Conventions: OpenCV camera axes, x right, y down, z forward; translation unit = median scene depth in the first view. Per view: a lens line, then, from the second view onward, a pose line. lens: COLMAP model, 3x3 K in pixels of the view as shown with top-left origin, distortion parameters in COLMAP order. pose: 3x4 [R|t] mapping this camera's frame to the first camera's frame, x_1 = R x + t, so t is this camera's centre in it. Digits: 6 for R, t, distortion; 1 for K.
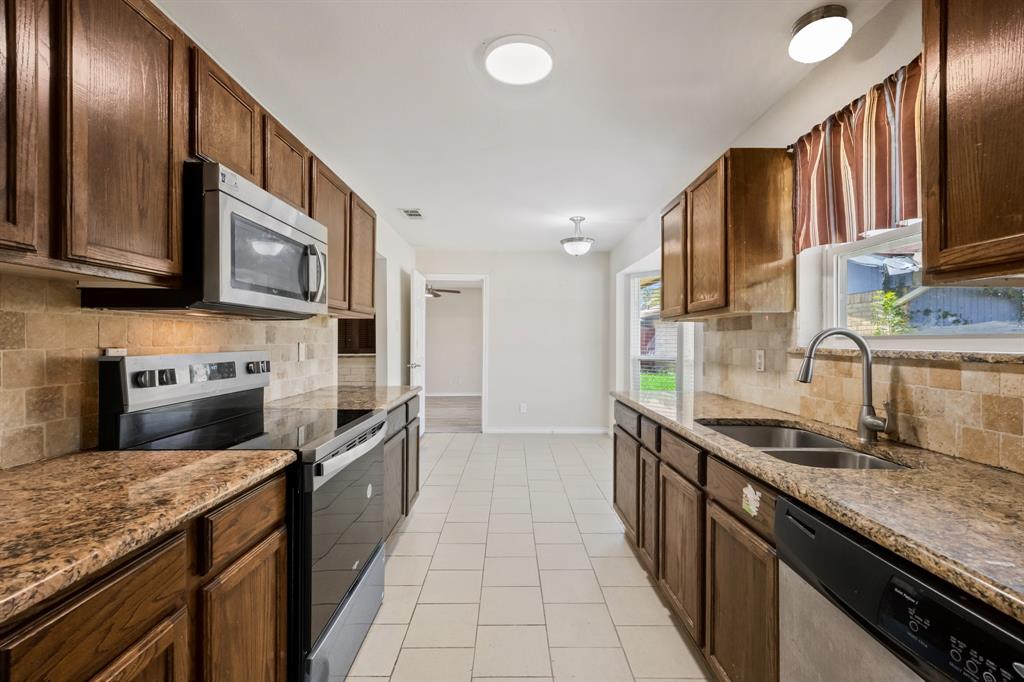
lens RADIAL K [[414.9, 0, 513.2], [0, 414.9, 346.1], [0, 0, 1]] dist [-0.006814, 0.000097]
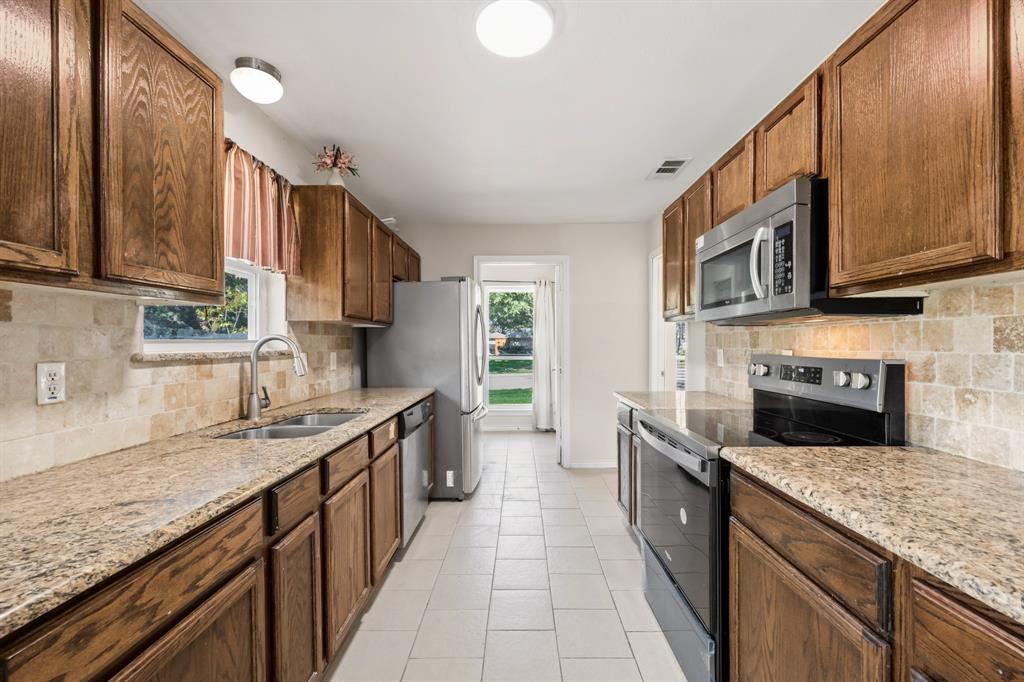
lens RADIAL K [[414.9, 0, 513.2], [0, 414.9, 346.1], [0, 0, 1]] dist [-0.006814, 0.000097]
pose [[-0.999902, -0.000892, 0.013980, 0.001115], [-0.000632, 0.999827, 0.018578, -0.025721], [-0.013994, 0.018567, -0.999730, 1.761602]]
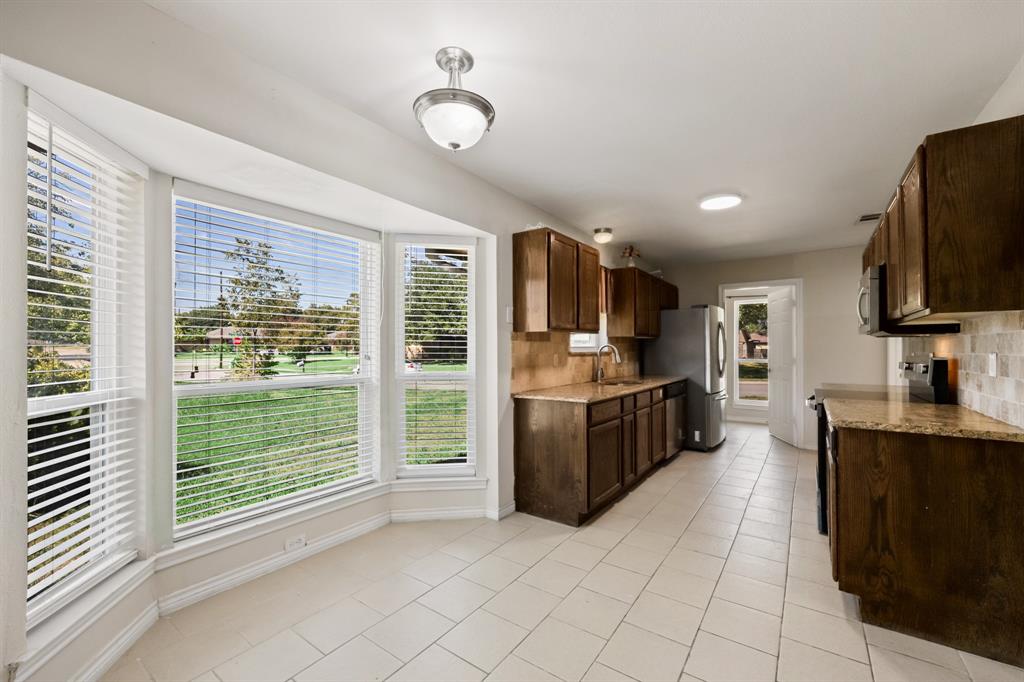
lens RADIAL K [[414.9, 0, 513.2], [0, 414.9, 346.1], [0, 0, 1]] dist [-0.006814, 0.000097]
pose [[-0.813930, 0.000371, 0.580963, -0.295899], [0.004453, 0.999974, 0.005601, -0.039178], [-0.580946, 0.007145, -0.813910, 2.895009]]
